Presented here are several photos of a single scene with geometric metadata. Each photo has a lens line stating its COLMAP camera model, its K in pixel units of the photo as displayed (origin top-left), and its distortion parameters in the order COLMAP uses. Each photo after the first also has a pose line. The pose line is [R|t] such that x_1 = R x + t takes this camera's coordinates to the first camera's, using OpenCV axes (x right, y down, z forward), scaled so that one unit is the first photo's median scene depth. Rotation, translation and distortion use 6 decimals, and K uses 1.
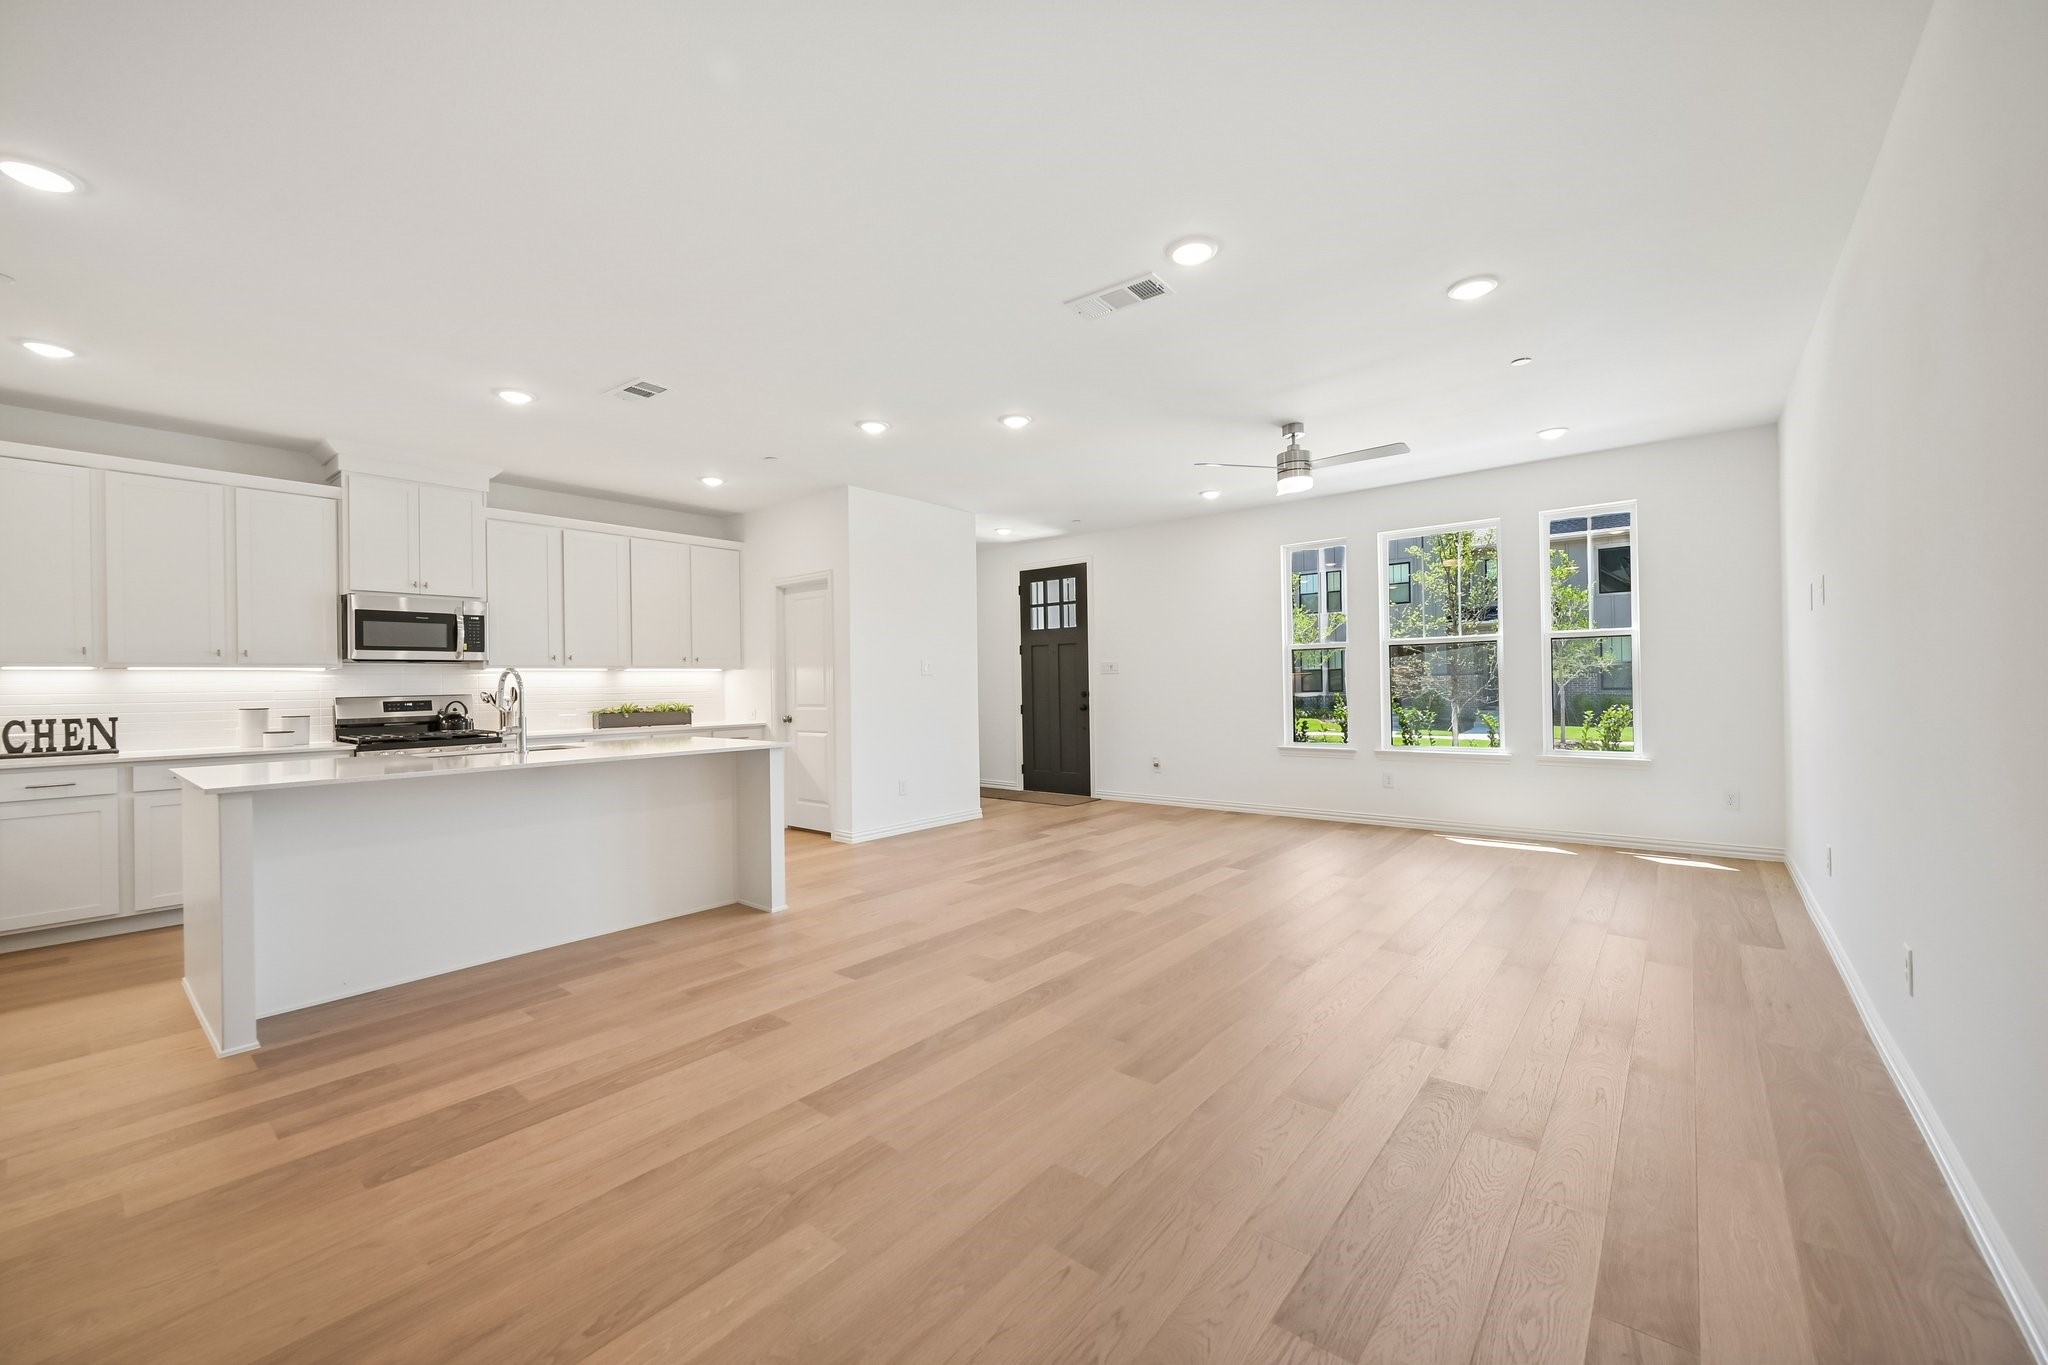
lens RADIAL K [[808.0, 0, 1026.6], [0, 808.0, 682.7], [0, 0, 1]] dist [-0.004397, -0.000536]
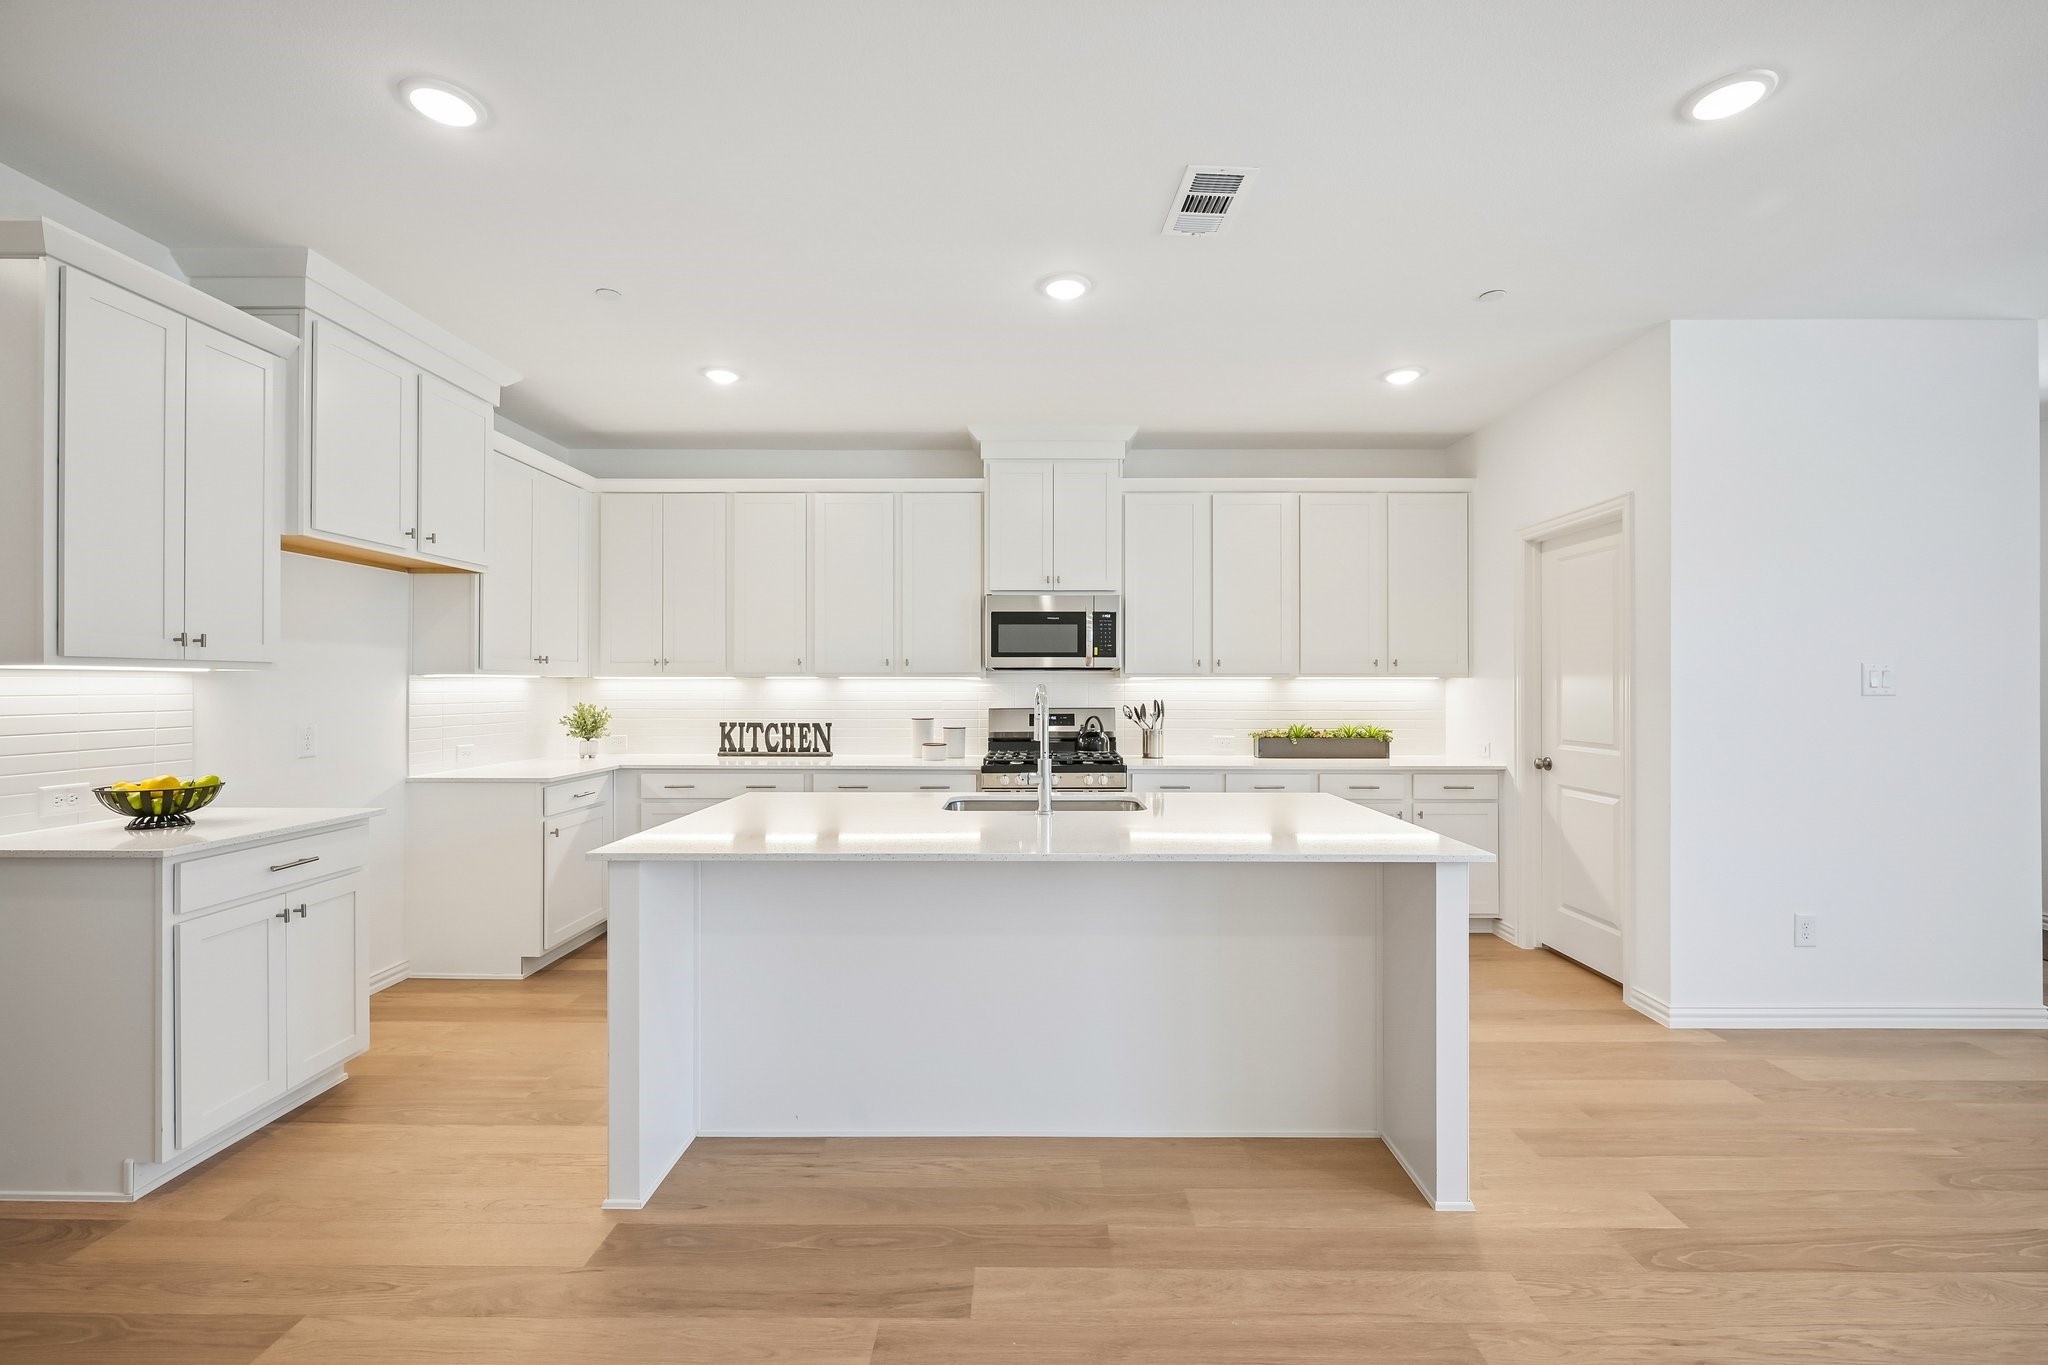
lens RADIAL K [[856.3, 0, 1023.4], [0, 856.3, 681.6], [0, 0, 1]] dist [-0.004451, -0.000014]
pose [[0.631135, 0.011119, -0.775593, -0.067224], [-0.009624, 0.999933, 0.006505, -0.018823], [0.775613, 0.003359, 0.631200, 0.396294]]
